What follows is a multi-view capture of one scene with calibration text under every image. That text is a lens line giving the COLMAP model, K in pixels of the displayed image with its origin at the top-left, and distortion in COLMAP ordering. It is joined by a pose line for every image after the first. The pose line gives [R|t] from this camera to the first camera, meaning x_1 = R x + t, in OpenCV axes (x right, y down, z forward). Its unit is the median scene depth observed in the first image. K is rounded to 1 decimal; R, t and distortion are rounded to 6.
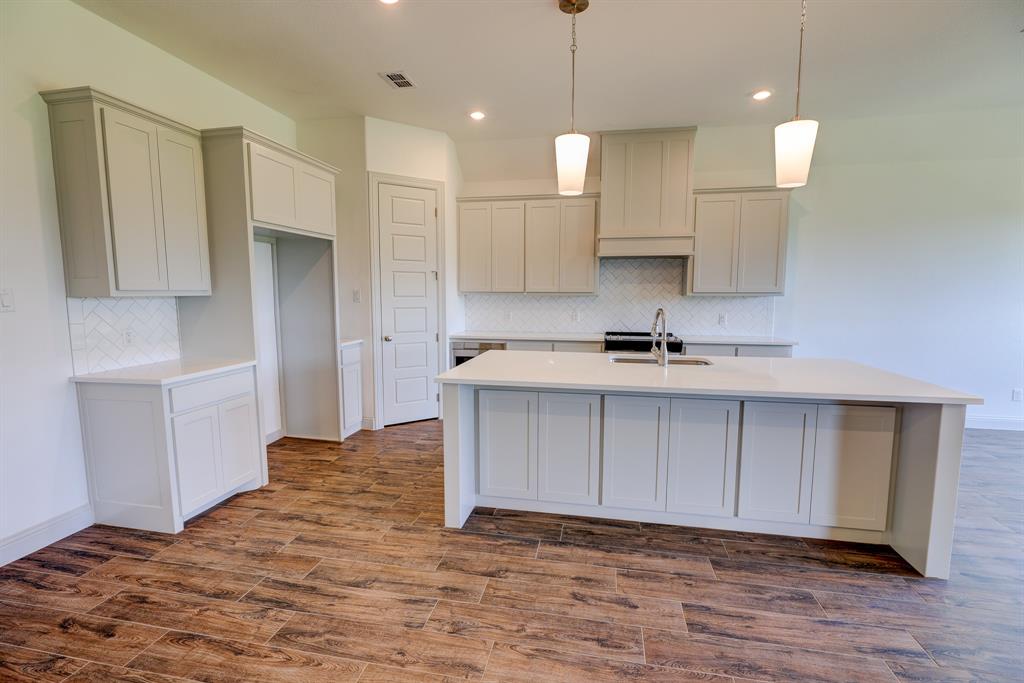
lens RADIAL K [[480.8, 0, 512.0], [0, 480.8, 341.5], [0, 0, 1]] dist [-0.003436, 0.000335]
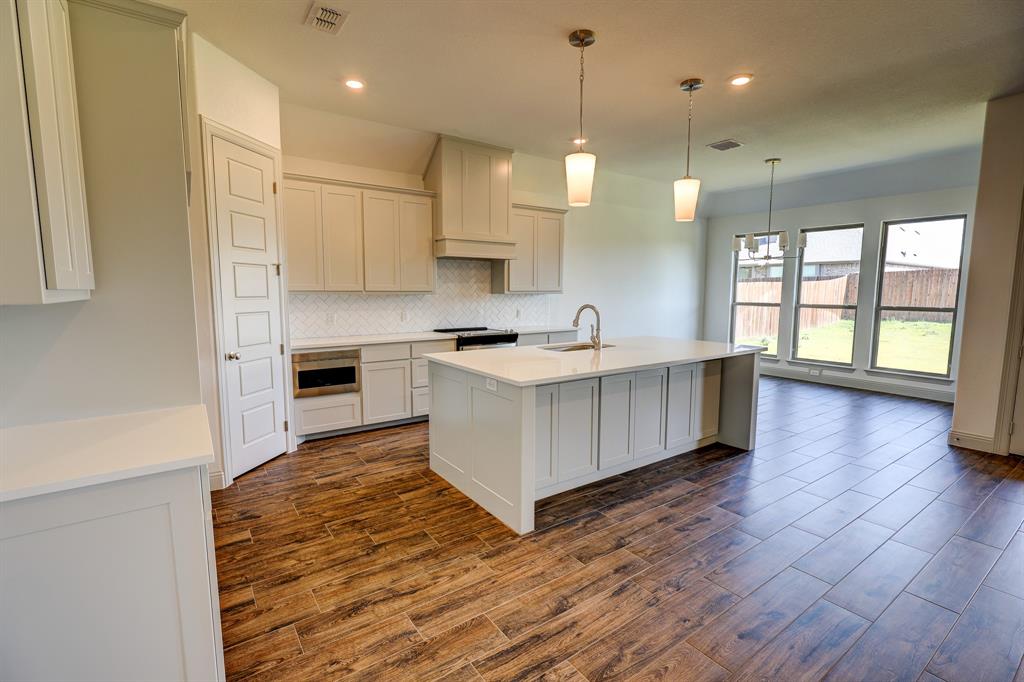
lens RADIAL K [[480.8, 0, 512.0], [0, 480.8, 341.0], [0, 0, 1]] dist [-0.003436, 0.000335]
pose [[0.674277, -0.078511, 0.734293, -0.781734], [0.075742, 0.996441, 0.036989, -0.037585], [-0.734584, 0.030677, 0.677824, 0.326877]]
